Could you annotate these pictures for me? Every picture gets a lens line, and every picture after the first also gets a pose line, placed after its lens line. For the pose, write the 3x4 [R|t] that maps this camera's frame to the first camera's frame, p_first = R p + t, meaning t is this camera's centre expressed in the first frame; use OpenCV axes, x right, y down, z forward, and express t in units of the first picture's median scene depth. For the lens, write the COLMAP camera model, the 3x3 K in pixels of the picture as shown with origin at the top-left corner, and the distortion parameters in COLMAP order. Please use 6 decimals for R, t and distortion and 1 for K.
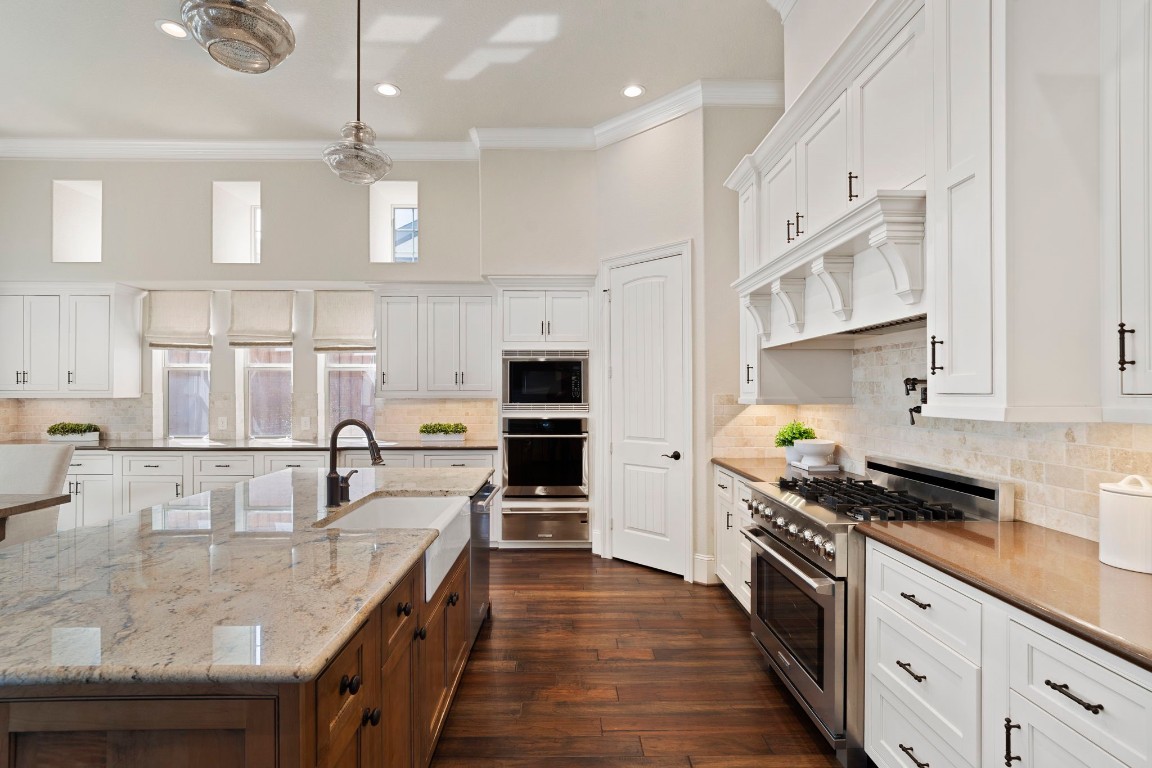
lens RADIAL K [[557.3, 0, 576.0], [0, 557.3, 384.0], [0, 0, 1]] dist [0.002773, 0.000750]
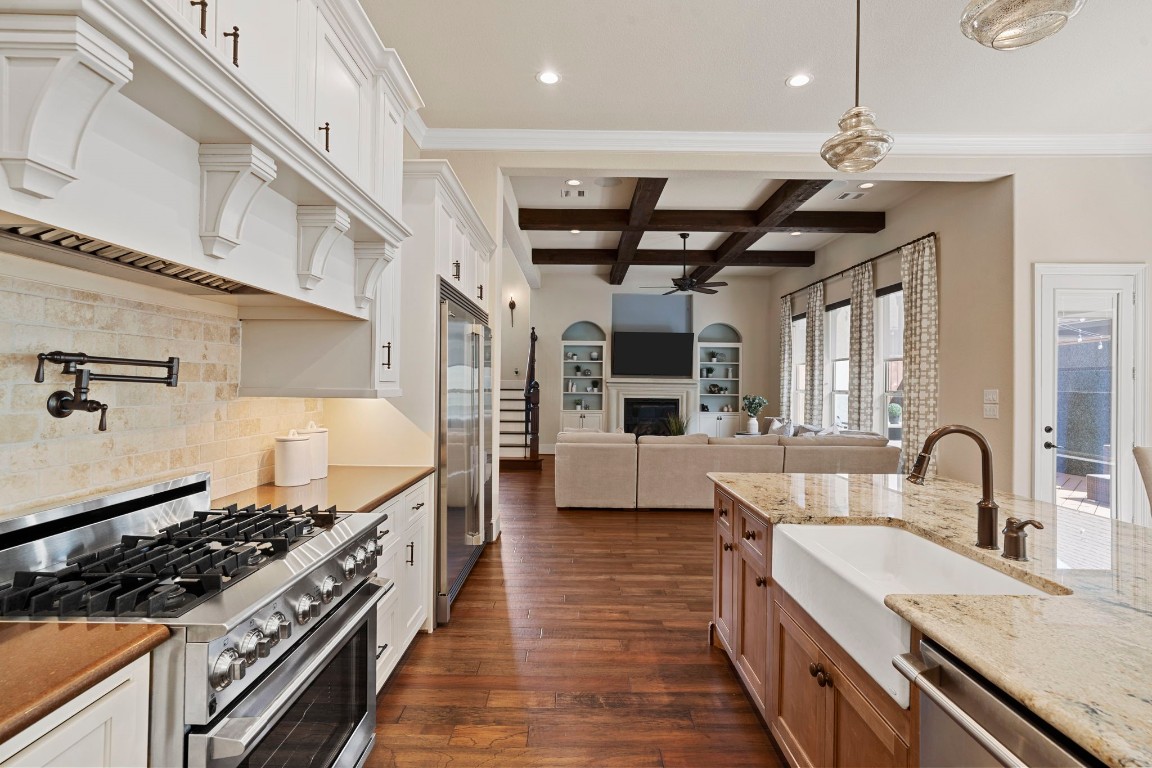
lens RADIAL K [[542.5, 0, 575.2], [0, 542.5, 377.6], [0, 0, 1]] dist [-0.014634, -0.000005]
pose [[-0.999673, -0.014057, 0.021348, 0.068054], [-0.014540, 0.999638, -0.022635, 0.016596], [-0.021022, -0.022938, -0.999516, 1.050789]]
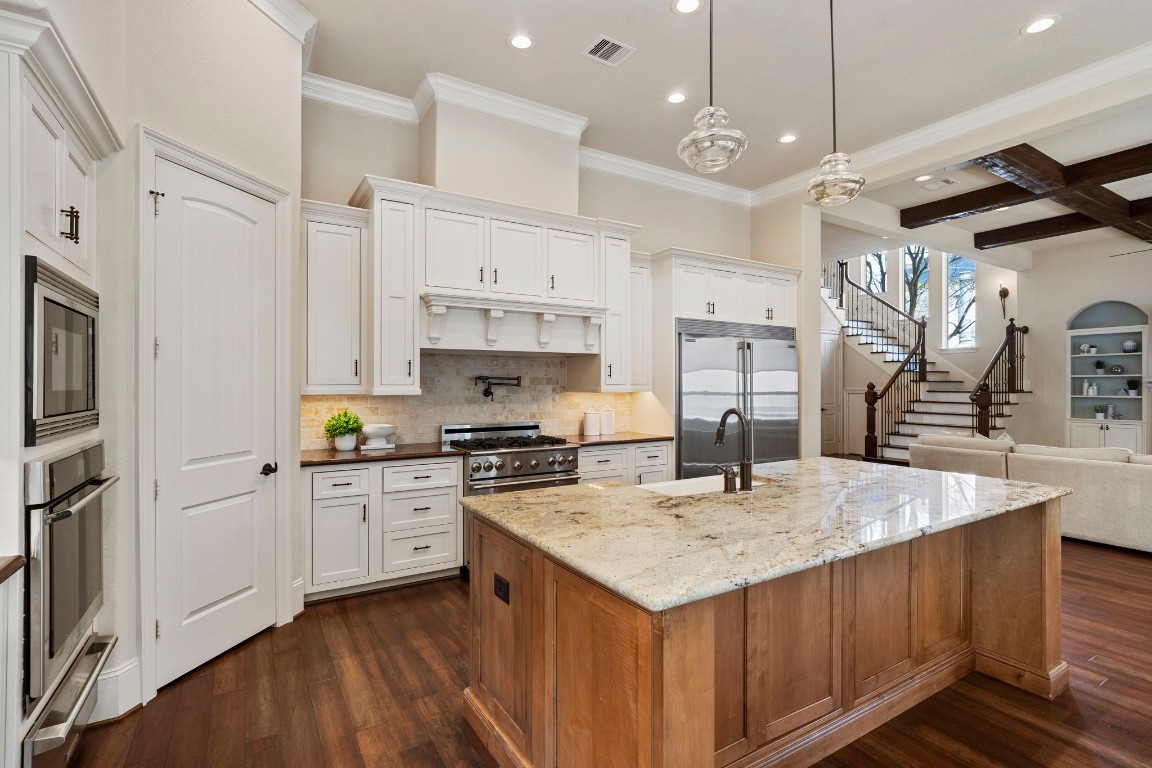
lens RADIAL K [[557.3, 0, 576.0], [0, 557.3, 384.0], [0, 0, 1]] dist [0.002773, 0.000750]
pose [[-0.517913, -0.003812, 0.855425, -0.739896], [-0.012365, 0.999919, -0.003031, 0.014114], [-0.855344, -0.012147, -0.517918, 1.148771]]
